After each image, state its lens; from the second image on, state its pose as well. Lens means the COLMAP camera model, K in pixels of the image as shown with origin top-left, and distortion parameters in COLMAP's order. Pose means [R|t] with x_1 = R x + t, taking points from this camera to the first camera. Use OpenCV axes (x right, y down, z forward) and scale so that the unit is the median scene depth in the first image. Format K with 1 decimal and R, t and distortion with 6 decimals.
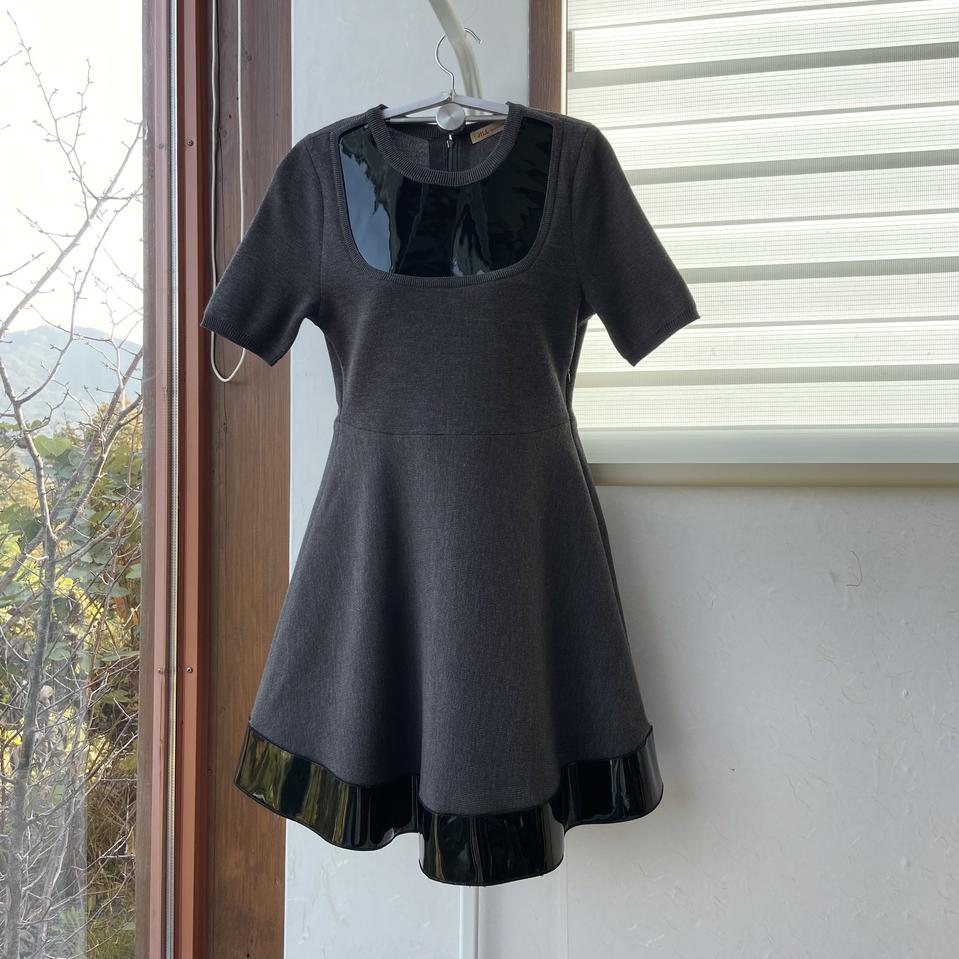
lens RADIAL K [[945.3, 0, 479.5], [0, 945.3, 479.5], [0, 0, 1]] dist [0.081987, -0.099098]
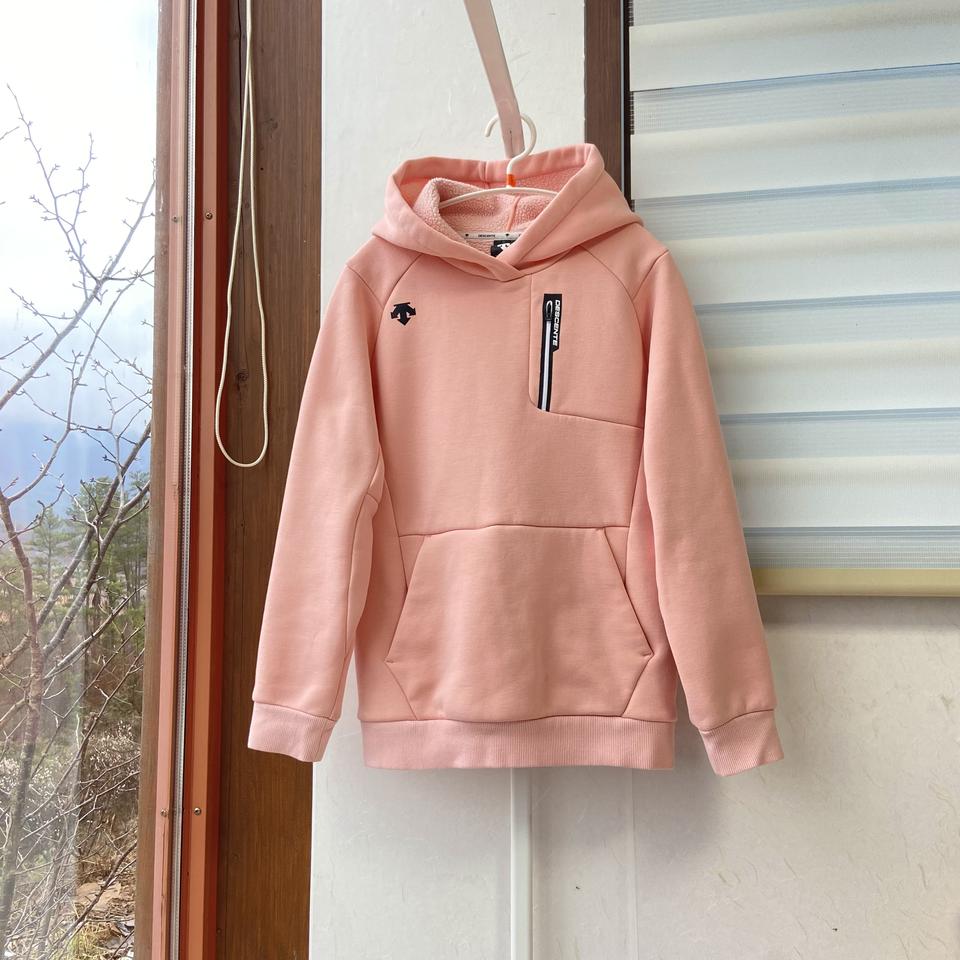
lens RADIAL K [[910.8, 0, 474.8], [0, 910.8, 490.1], [0, 0, 1]] dist [0.082362, -0.099652]
pose [[0.999683, -0.002784, 0.025011, -0.071812], [0.004453, 0.997747, -0.066941, -0.032621], [-0.024768, 0.067031, 0.997443, 0.138959]]
